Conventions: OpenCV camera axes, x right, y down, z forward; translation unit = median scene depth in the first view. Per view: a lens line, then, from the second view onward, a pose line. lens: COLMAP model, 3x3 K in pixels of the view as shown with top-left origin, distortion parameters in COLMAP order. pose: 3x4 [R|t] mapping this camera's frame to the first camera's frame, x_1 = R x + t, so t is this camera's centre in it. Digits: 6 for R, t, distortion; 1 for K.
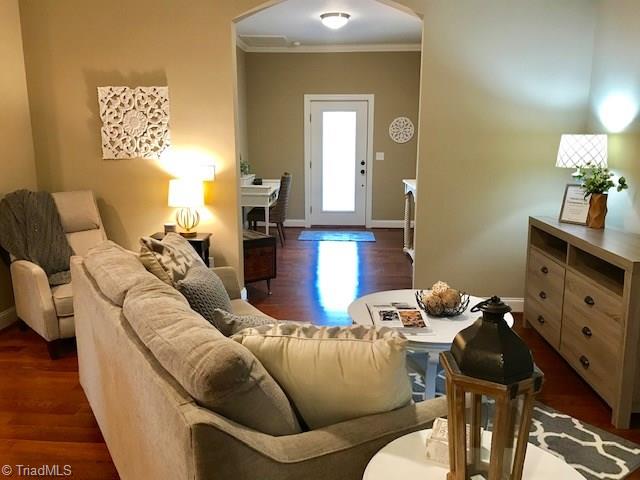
lens RADIAL K [[507.9, 0, 320.0], [0, 507.9, 240.0], [0, 0, 1]] dist [-0.003654, -0.003307]
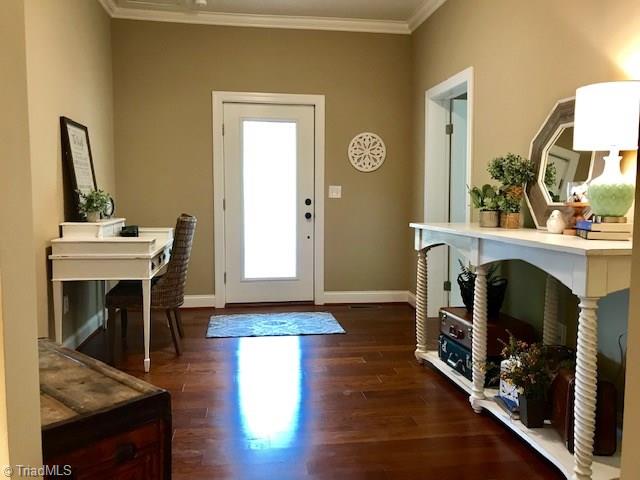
lens RADIAL K [[507.9, 0, 320.0], [0, 507.9, 240.0], [0, 0, 1]] dist [-0.003654, -0.003307]
pose [[0.977442, -0.009662, 0.210984, -0.035636], [0.032343, 0.994018, -0.104316, -0.039095], [-0.208714, 0.108786, 0.971907, 0.396189]]
